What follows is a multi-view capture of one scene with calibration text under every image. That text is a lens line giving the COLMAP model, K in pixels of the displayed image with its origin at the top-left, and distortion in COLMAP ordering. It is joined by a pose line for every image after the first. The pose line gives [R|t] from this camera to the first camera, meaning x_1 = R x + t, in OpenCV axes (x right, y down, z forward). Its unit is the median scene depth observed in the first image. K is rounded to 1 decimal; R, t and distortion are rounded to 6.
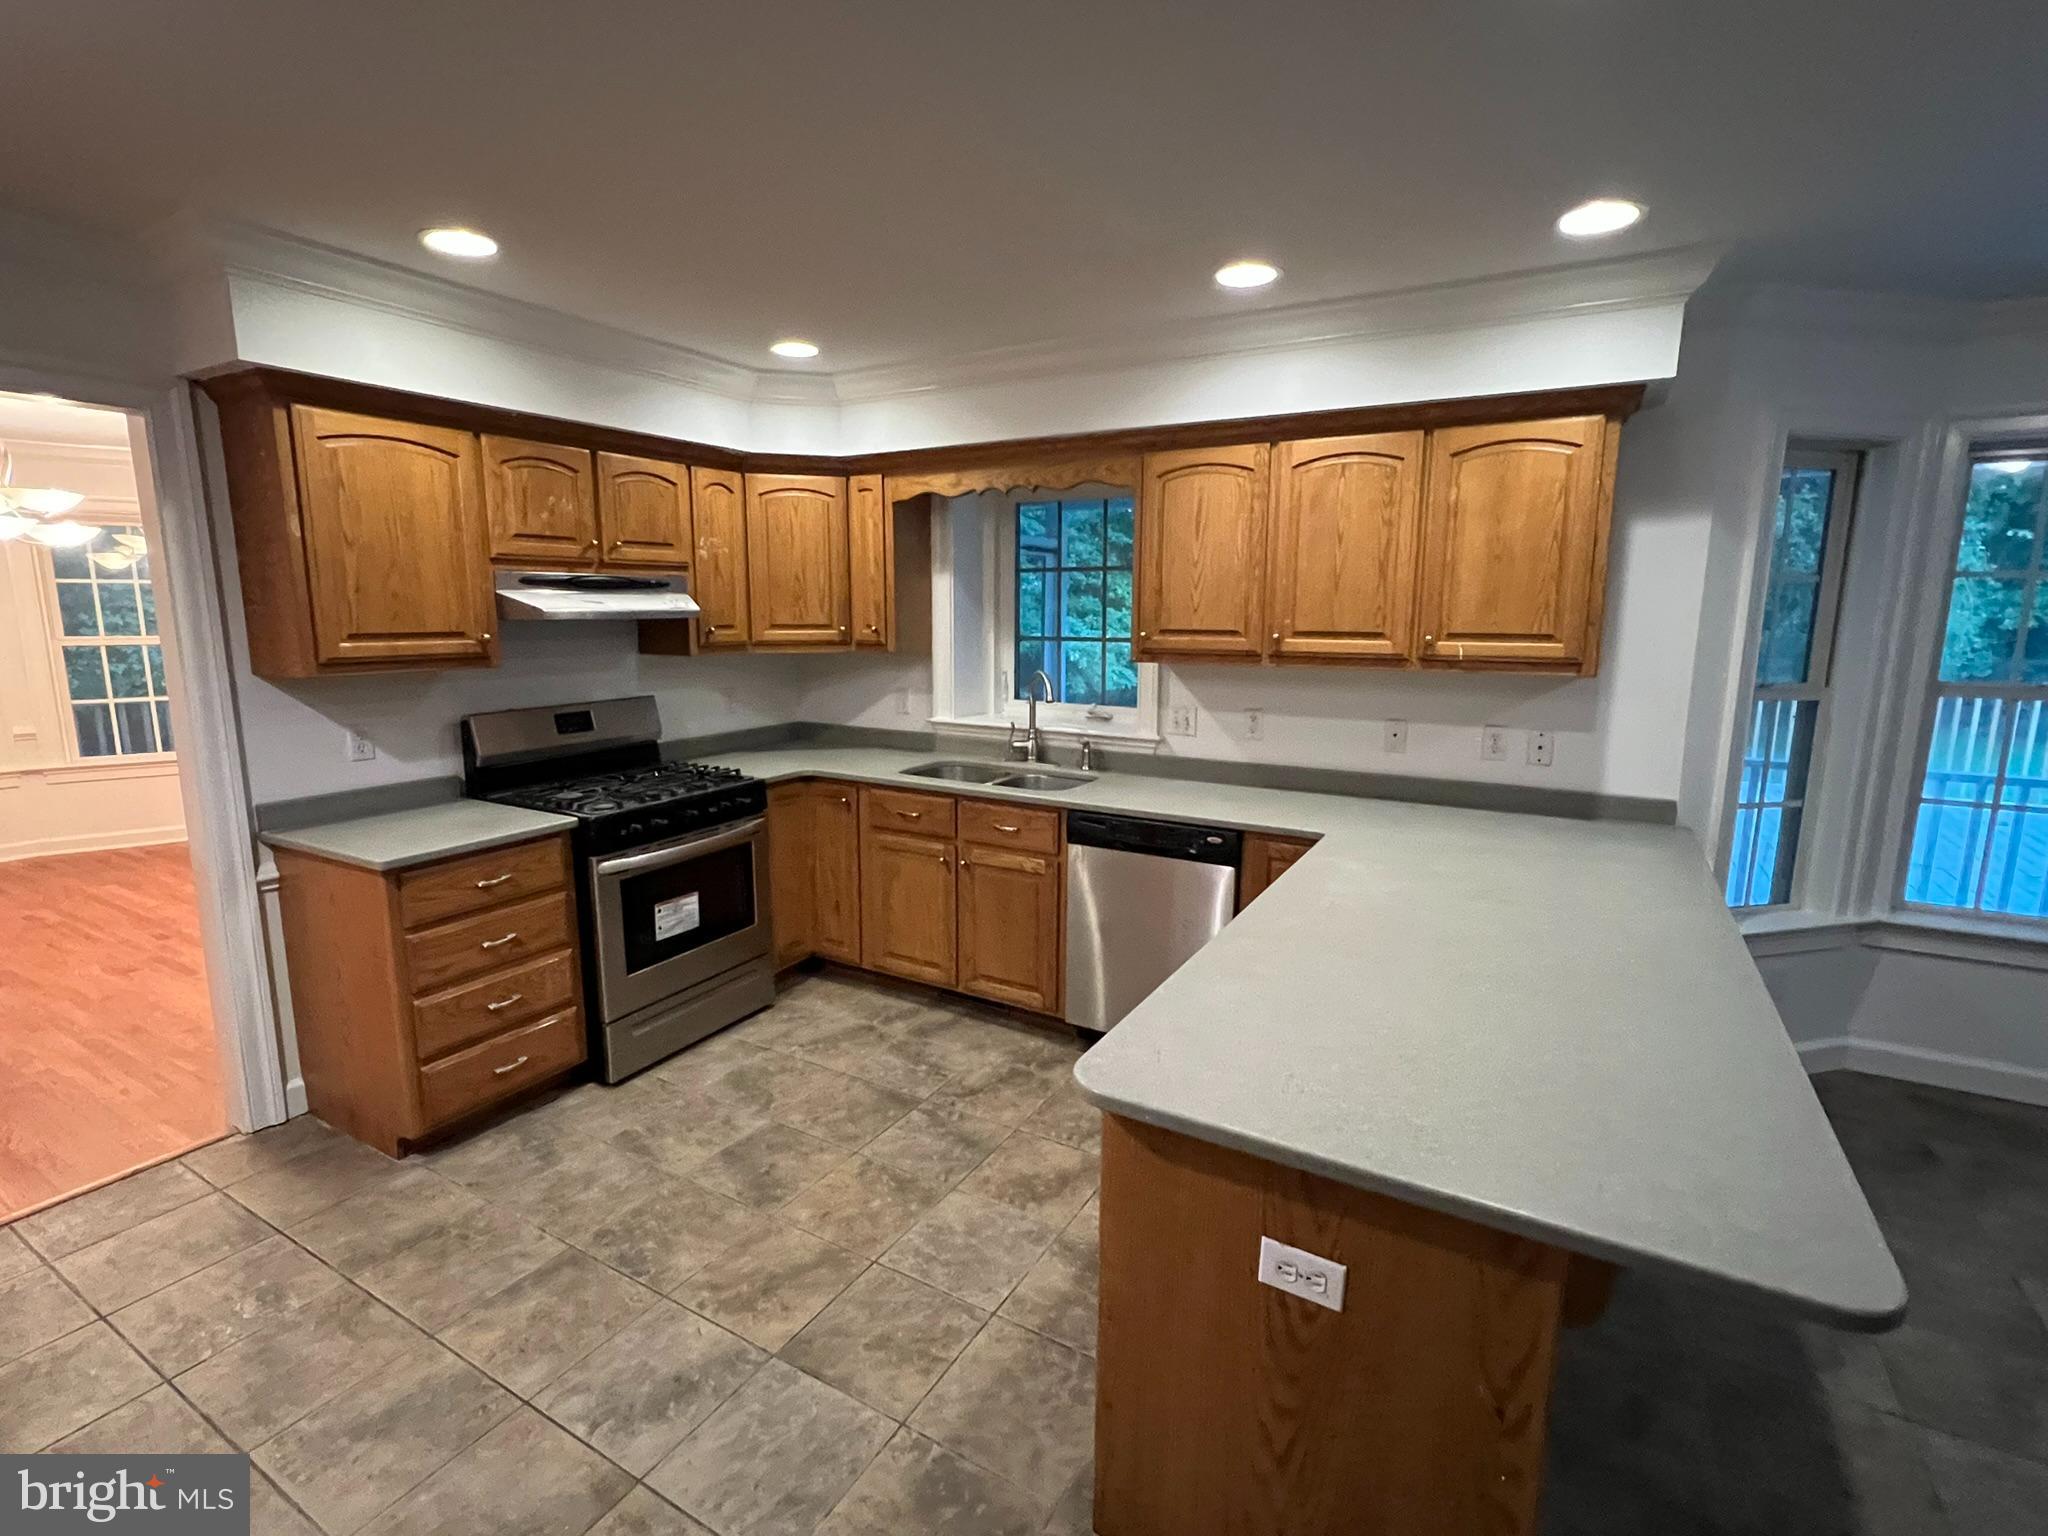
lens RADIAL K [[939.9, 0, 1024.0], [0, 939.9, 768.0], [0, 0, 1]] dist [0.003137, 0.000378]
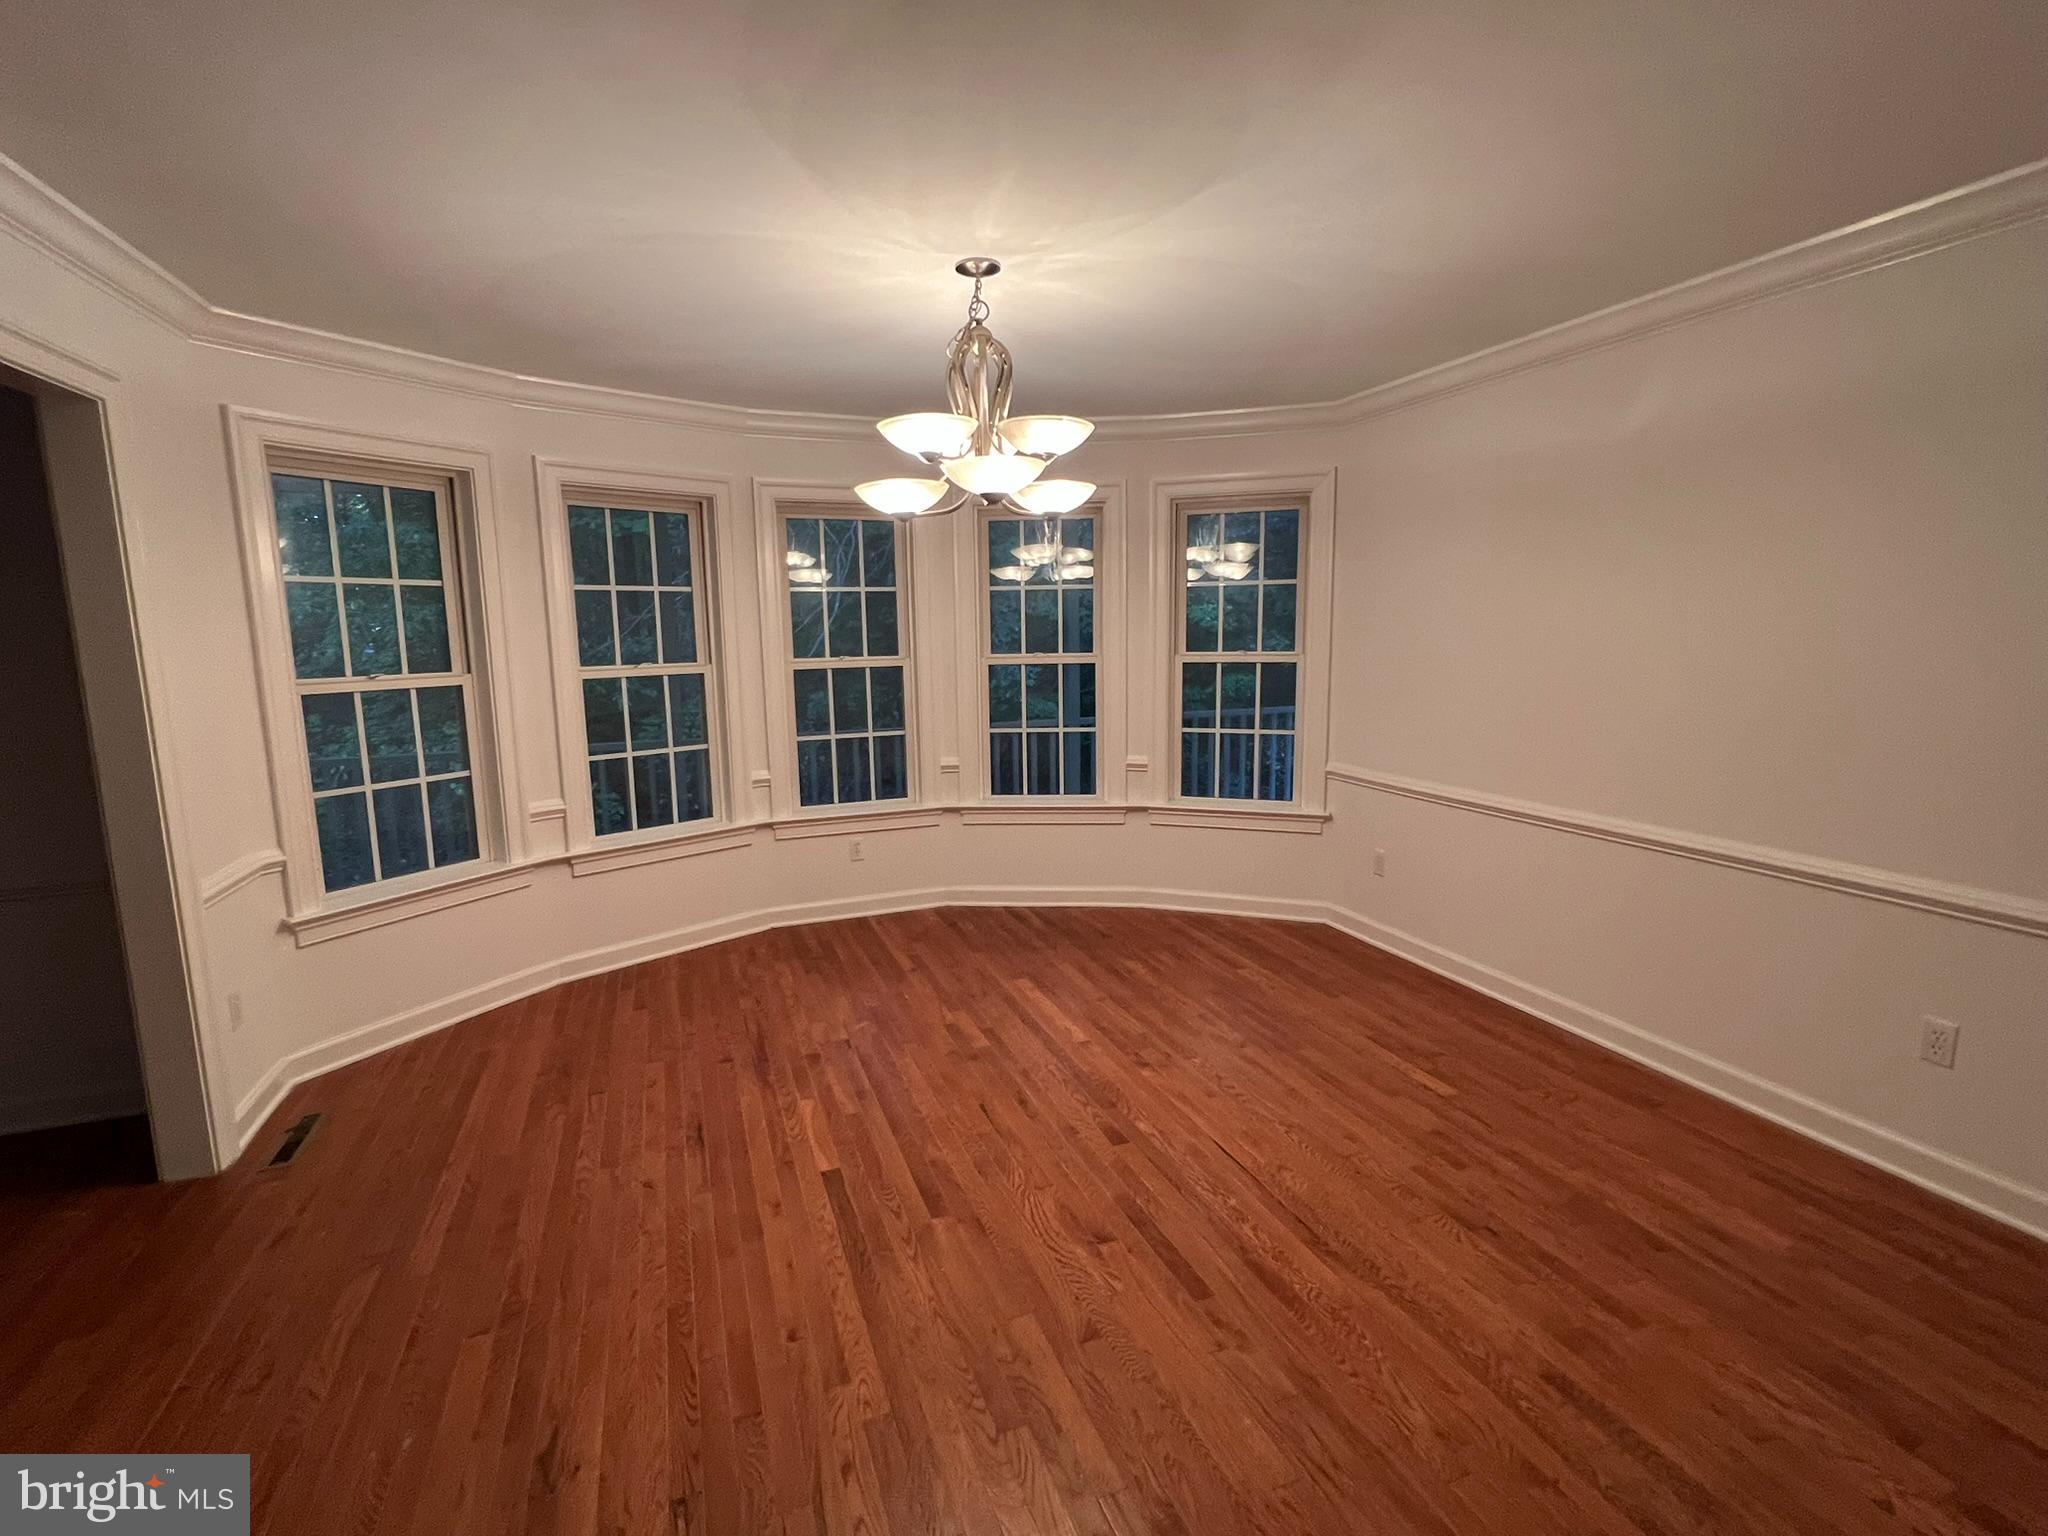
lens RADIAL K [[939.9, 0, 1024.0], [0, 939.9, 768.0], [0, 0, 1]] dist [0.003137, 0.000378]
pose [[0.775880, 0.071834, -0.626778, -0.597109], [-0.084389, 0.996385, 0.009730, -0.060412], [0.625211, 0.045344, 0.779137, 0.478017]]
